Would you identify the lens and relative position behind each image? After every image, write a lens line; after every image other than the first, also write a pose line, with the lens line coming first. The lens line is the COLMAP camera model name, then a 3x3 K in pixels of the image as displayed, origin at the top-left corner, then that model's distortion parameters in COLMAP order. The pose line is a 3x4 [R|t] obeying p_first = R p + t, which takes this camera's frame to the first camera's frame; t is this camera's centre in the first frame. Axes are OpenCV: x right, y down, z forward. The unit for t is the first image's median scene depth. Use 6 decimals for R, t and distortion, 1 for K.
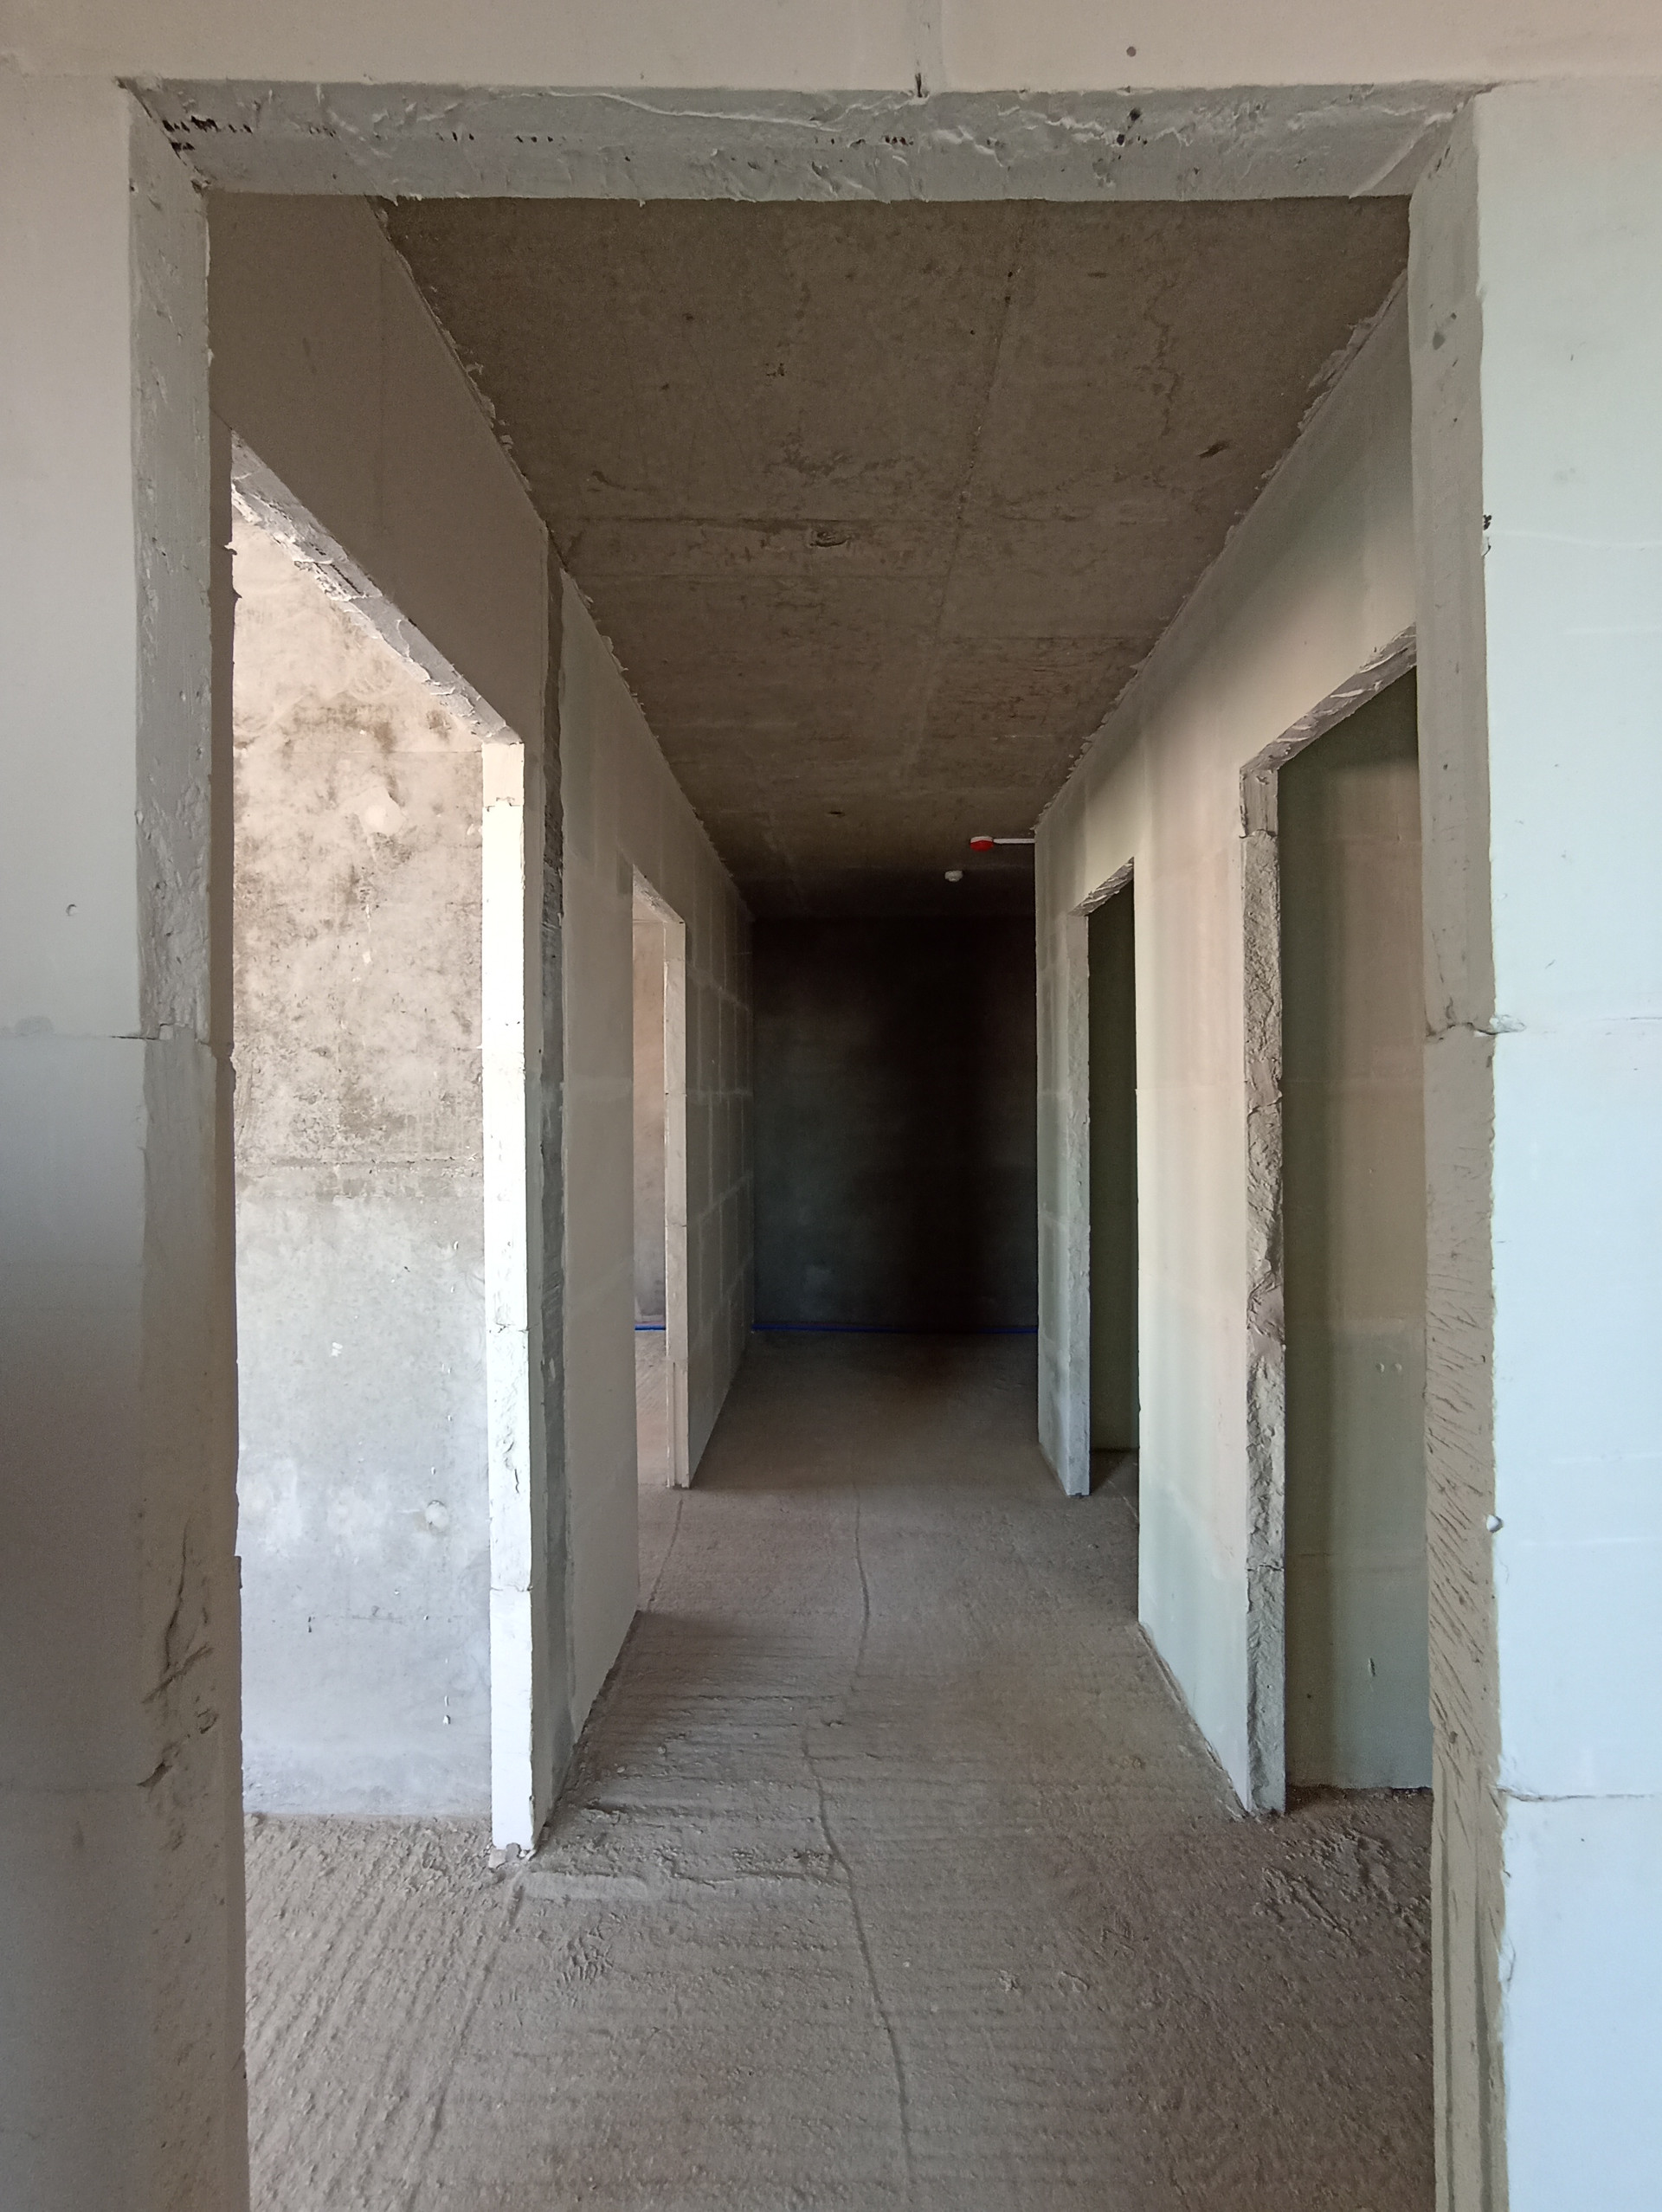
lens RADIAL K [[990.4, 0, 830.0], [0, 990.4, 1116.6], [0, 0, 1]] dist [-0.000248, -0.000024]
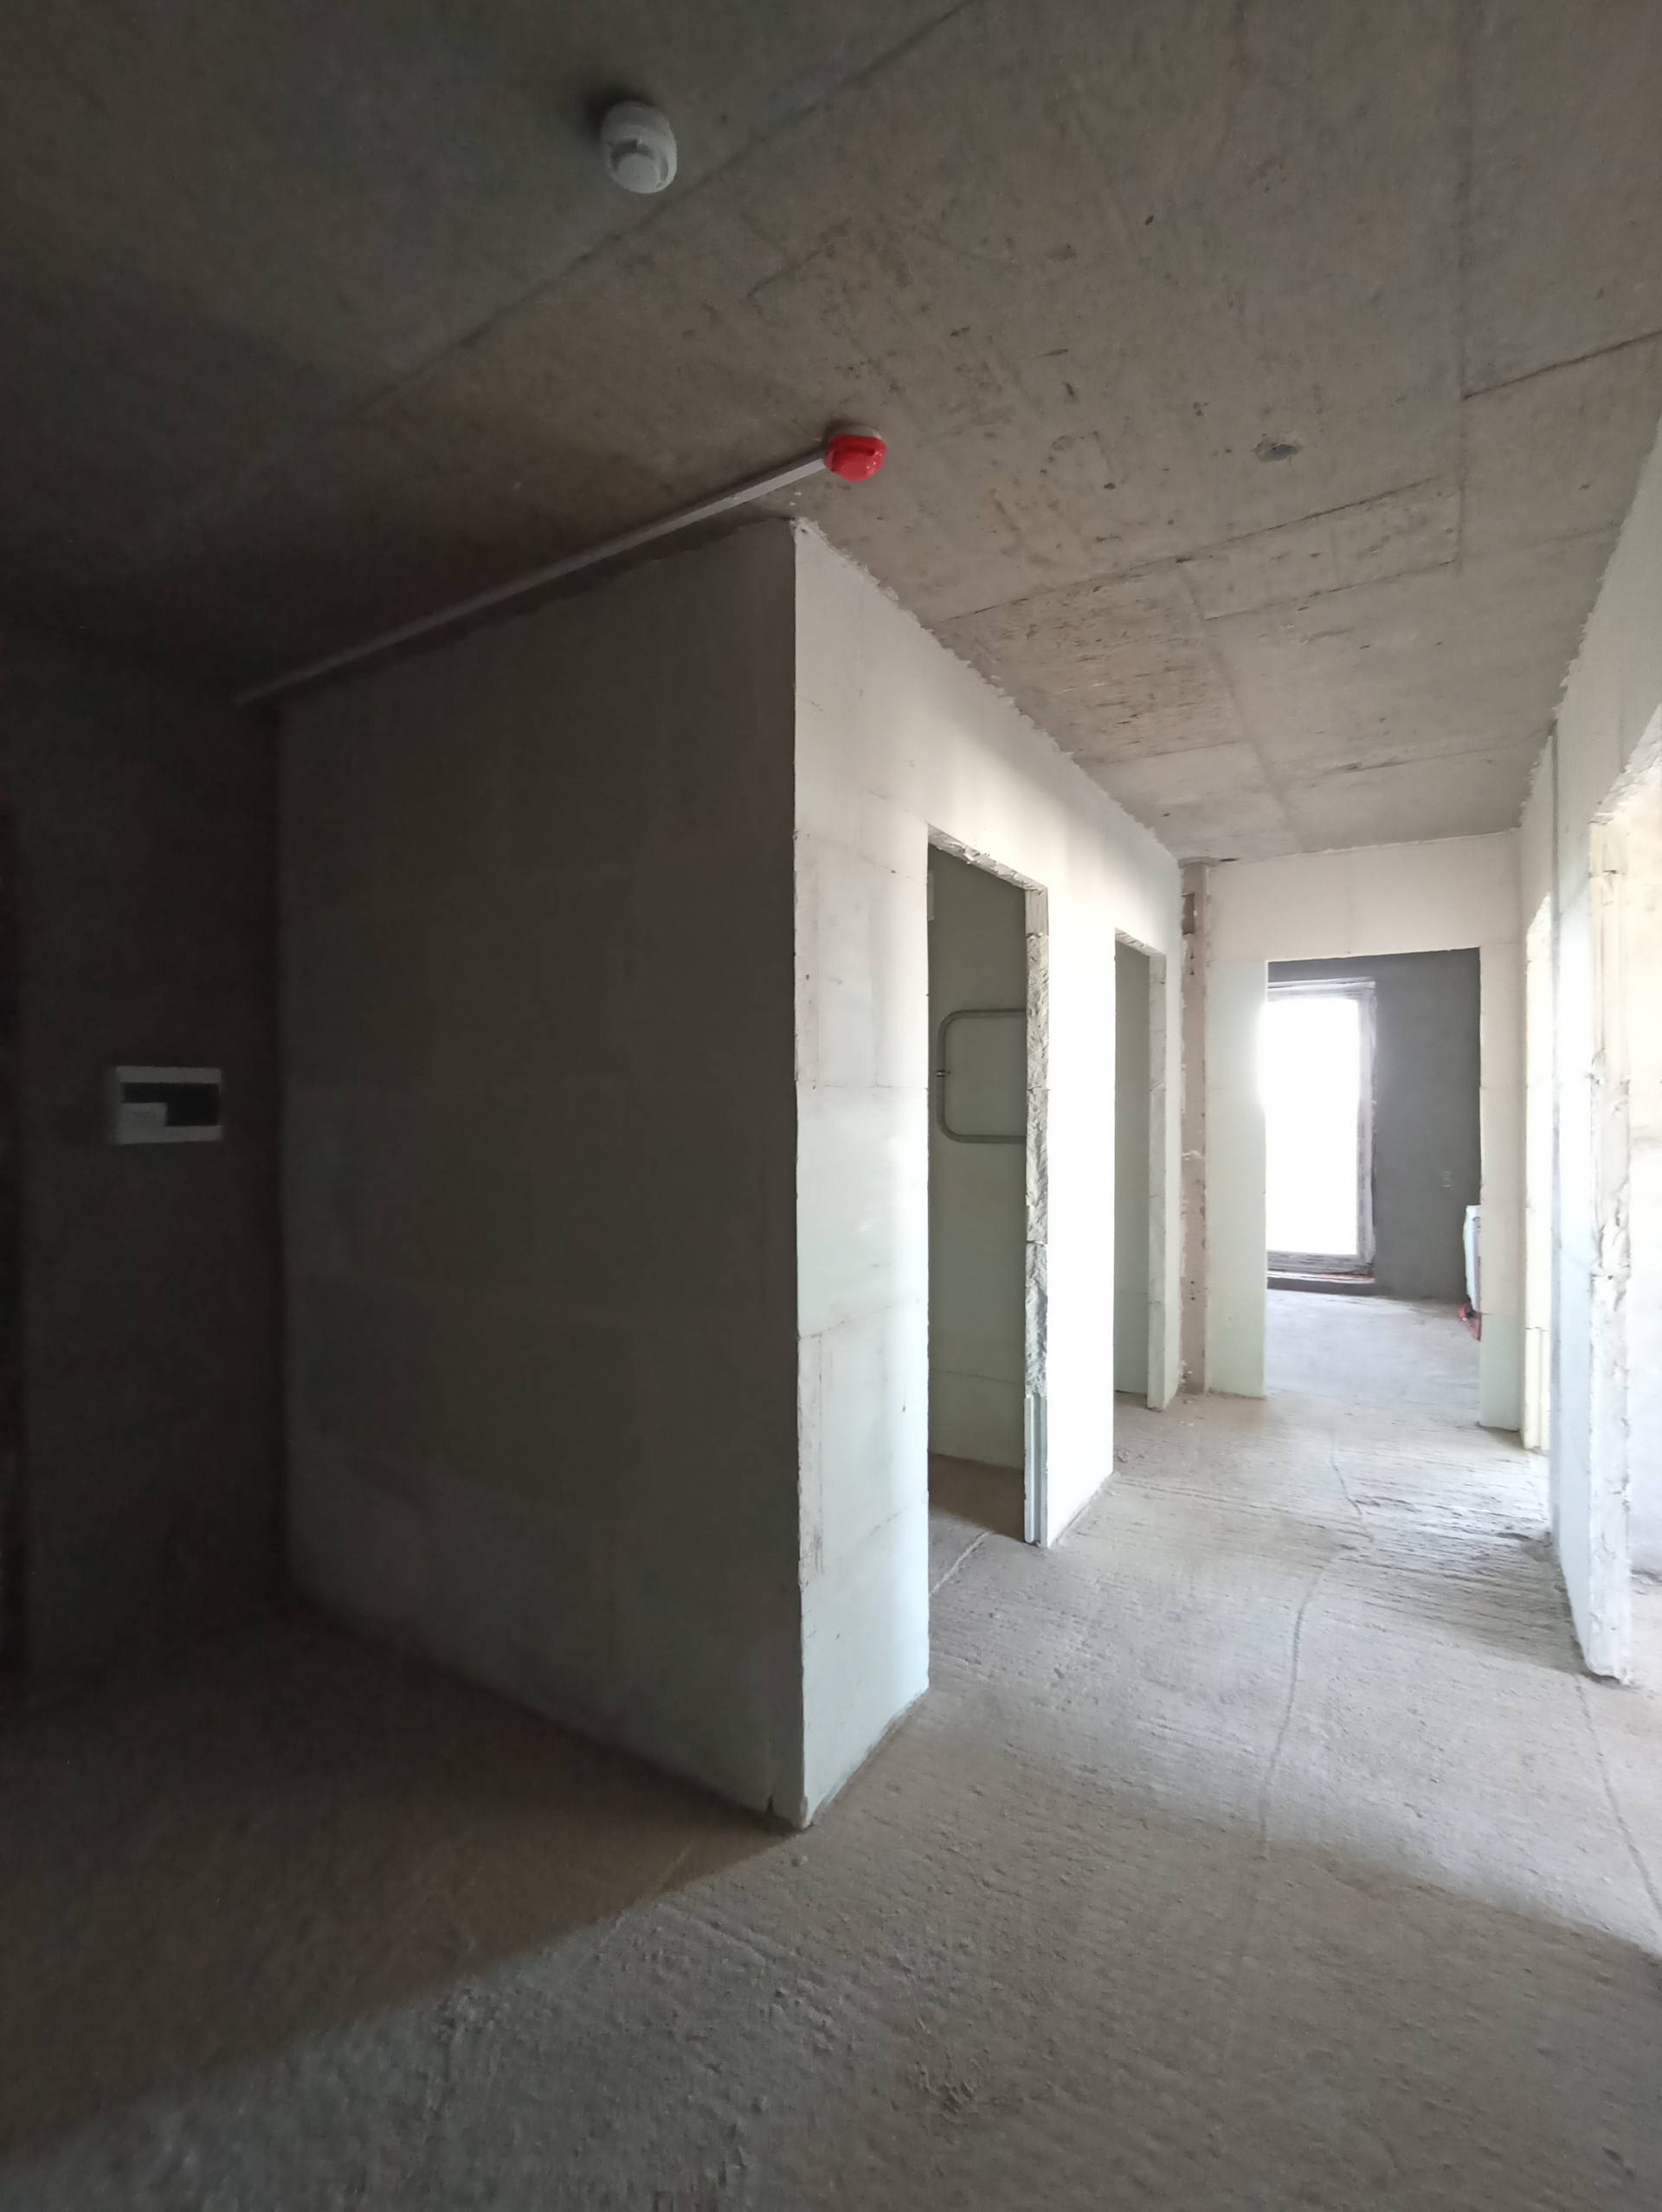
lens RADIAL K [[990.4, 0, 830.0], [0, 990.4, 1116.6], [0, 0, 1]] dist [-0.000248, -0.000024]
pose [[-0.864550, 0.018727, 0.502197, -0.065687], [0.028839, 0.999507, 0.012376, -0.025316], [-0.501718, 0.025183, -0.864665, 2.181118]]
